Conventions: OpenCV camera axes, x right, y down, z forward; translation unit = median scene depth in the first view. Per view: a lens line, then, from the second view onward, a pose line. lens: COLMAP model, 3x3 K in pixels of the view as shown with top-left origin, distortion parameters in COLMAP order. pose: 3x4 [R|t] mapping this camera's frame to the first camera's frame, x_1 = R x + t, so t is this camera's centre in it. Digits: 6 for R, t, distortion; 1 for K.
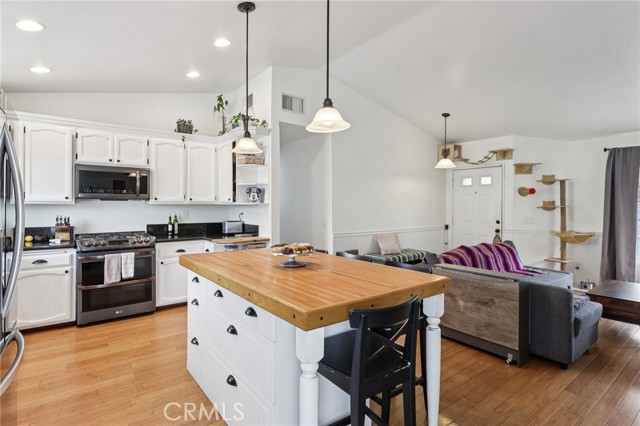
lens RADIAL K [[328.6, 0, 319.2], [0, 328.6, 207.5], [0, 0, 1]] dist [0.003594, -0.006796]
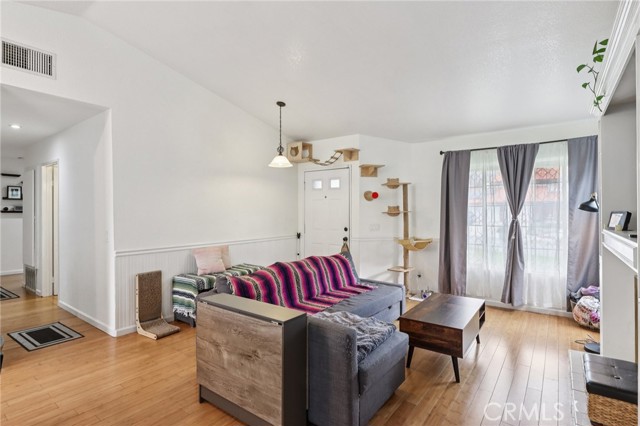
lens RADIAL K [[328.6, 0, 320.8], [0, 328.6, 212.6], [0, 0, 1]] dist [0.003594, -0.006796]
pose [[0.959004, -0.007373, 0.283297, 0.244602], [0.008258, 0.999964, -0.001929, -0.000741], [-0.283273, 0.004189, 0.959030, 0.166017]]
